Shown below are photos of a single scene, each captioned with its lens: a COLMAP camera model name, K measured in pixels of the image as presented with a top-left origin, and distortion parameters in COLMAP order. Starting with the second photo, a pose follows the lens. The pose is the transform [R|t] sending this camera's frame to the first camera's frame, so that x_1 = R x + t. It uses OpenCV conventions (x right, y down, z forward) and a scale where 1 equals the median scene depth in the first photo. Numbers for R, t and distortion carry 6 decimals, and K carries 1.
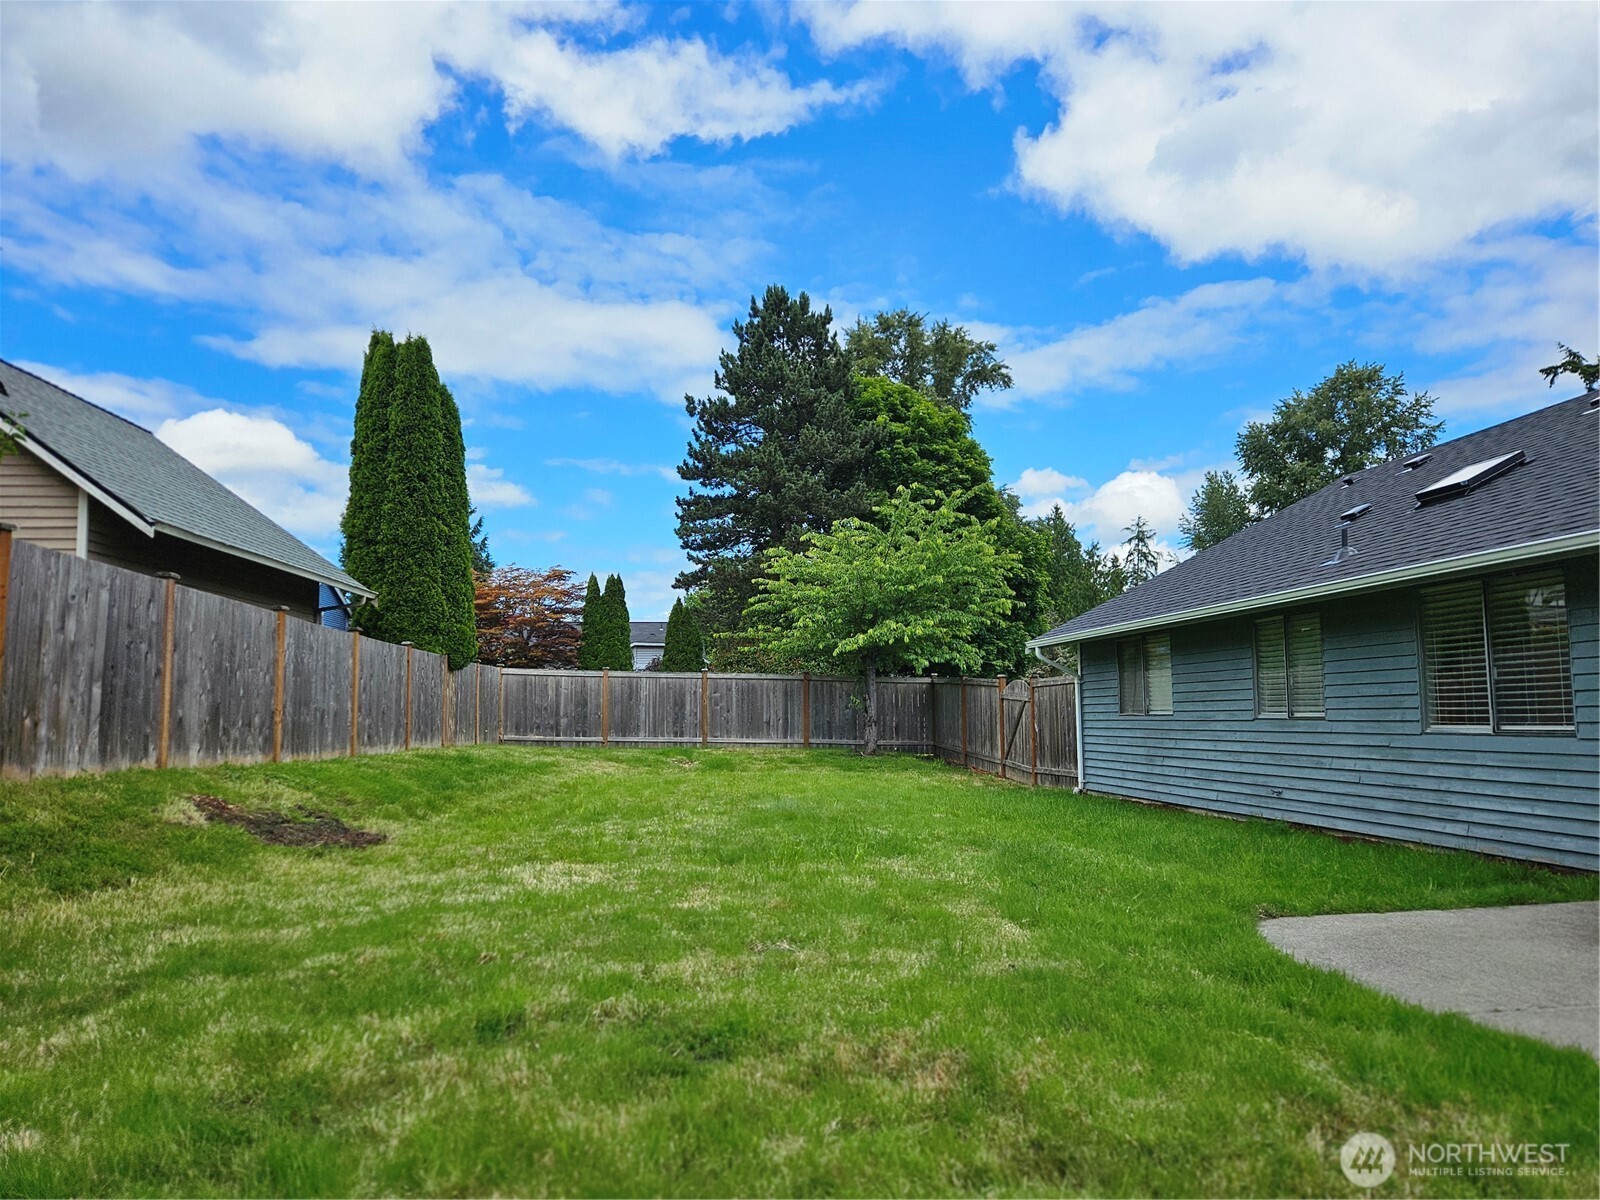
lens RADIAL K [[1070.8, 0, 792.4], [0, 1070.8, 631.6], [0, 0, 1]] dist [0.069944, -0.054891]
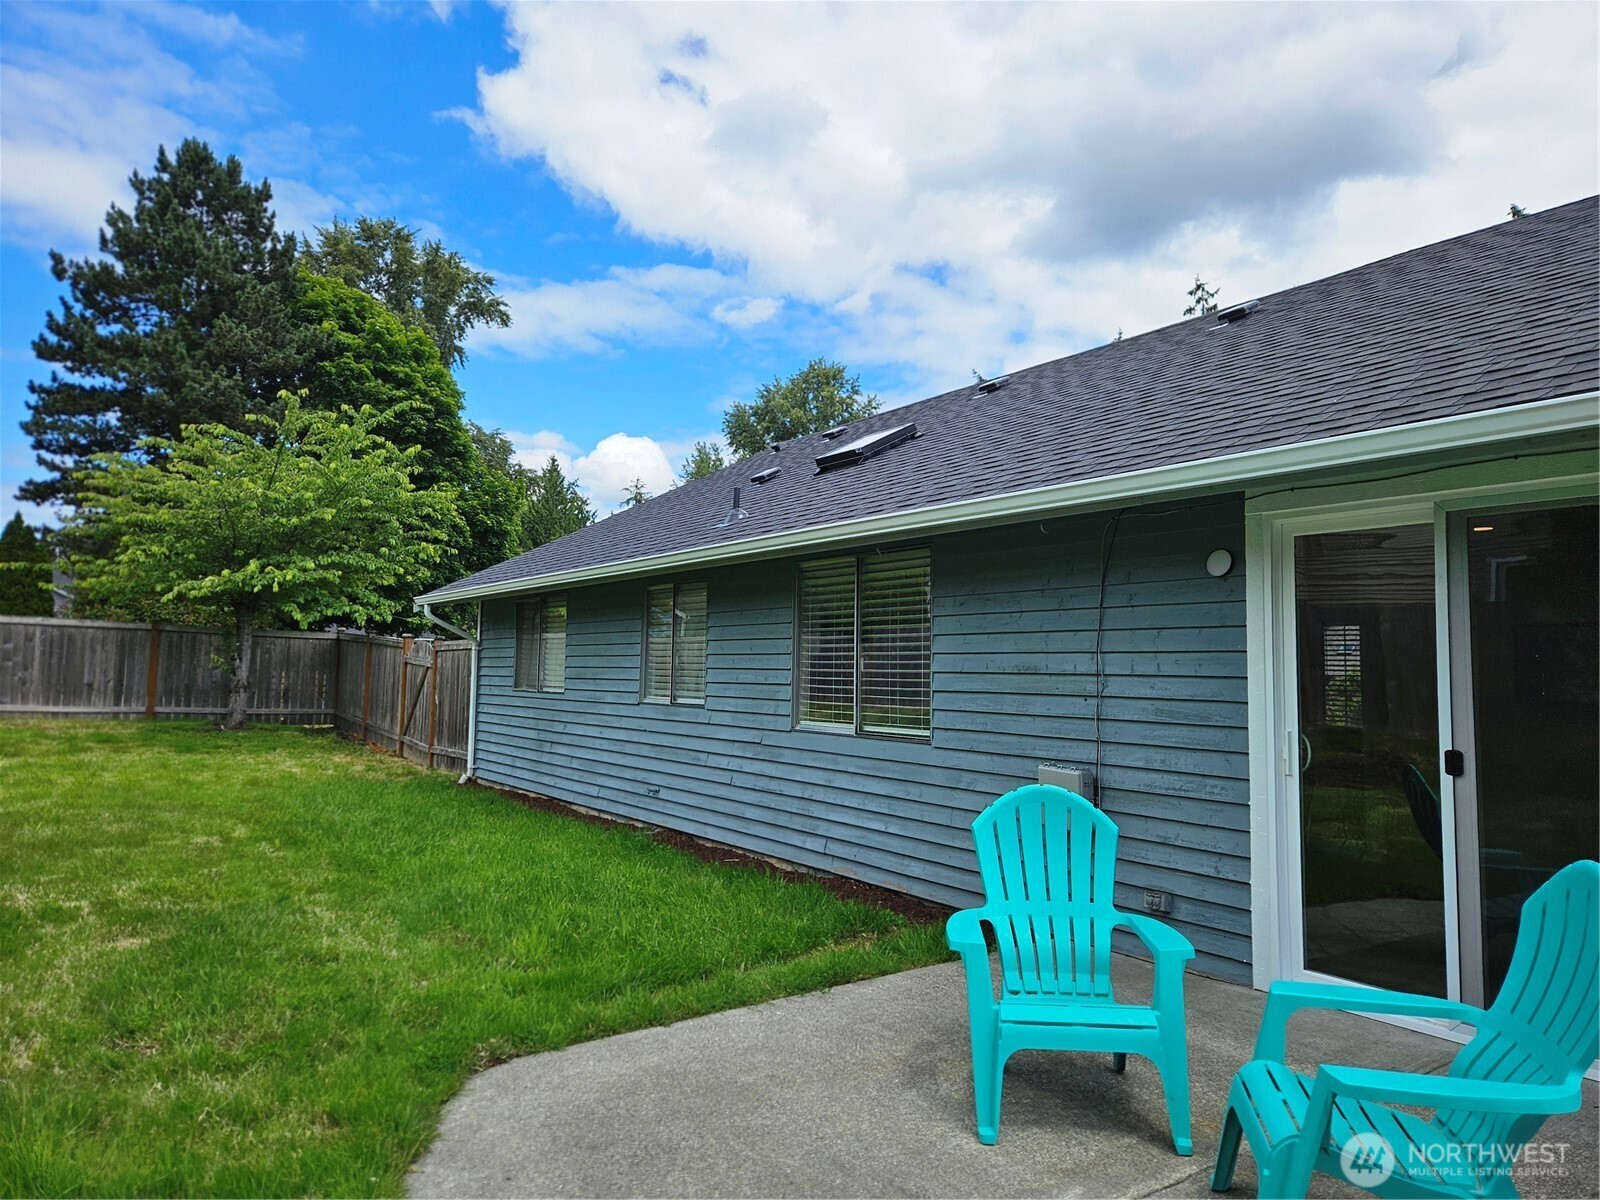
lens RADIAL K [[1070.8, 0, 811.6], [0, 1070.8, 592.7], [0, 0, 1]] dist [0.069944, -0.054891]
pose [[0.888631, 0.055430, 0.455260, 0.080456], [-0.058529, 0.998259, -0.007299, -0.003719], [-0.454872, -0.020160, 0.890329, 0.097281]]
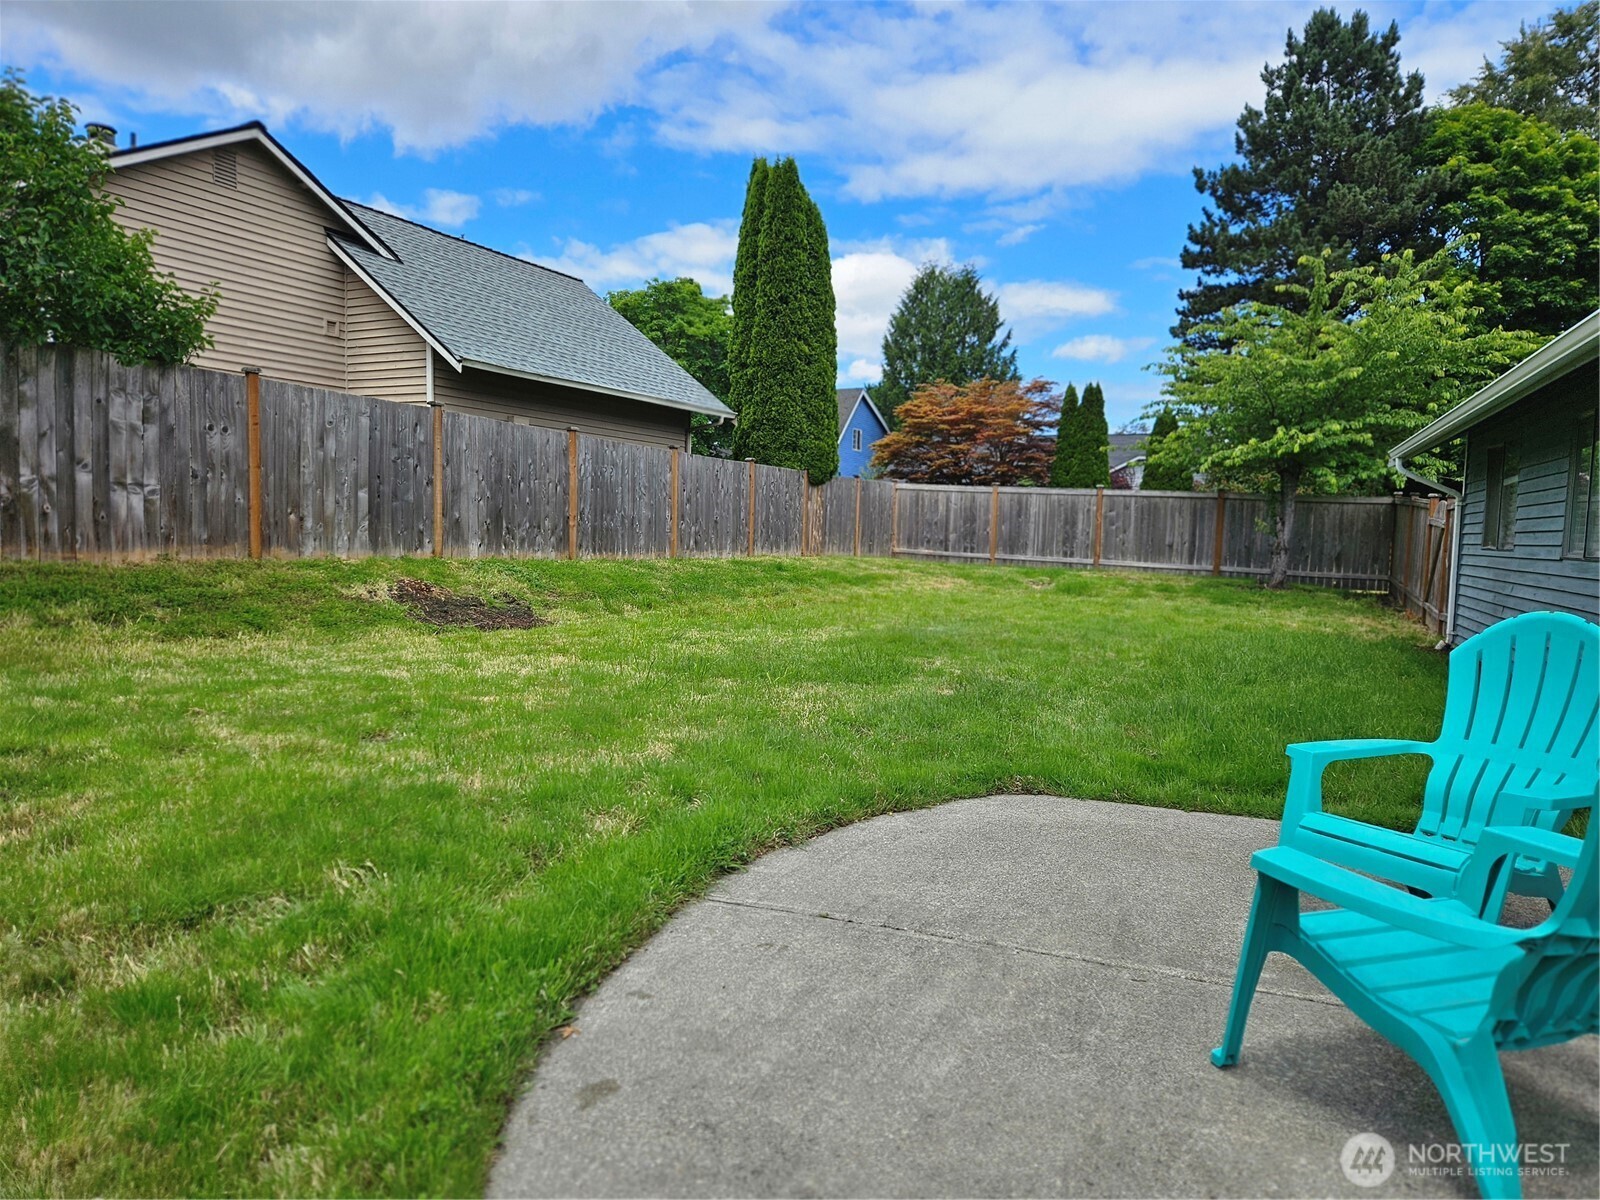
lens RADIAL K [[1070.8, 0, 763.8], [0, 1070.8, 603.9], [0, 0, 1]] dist [0.069944, -0.054891]
pose [[0.845839, 0.067135, -0.529197, 0.185986], [0.010171, 0.989839, 0.141830, 0.001745], [0.533341, -0.125348, 0.836561, 0.062574]]
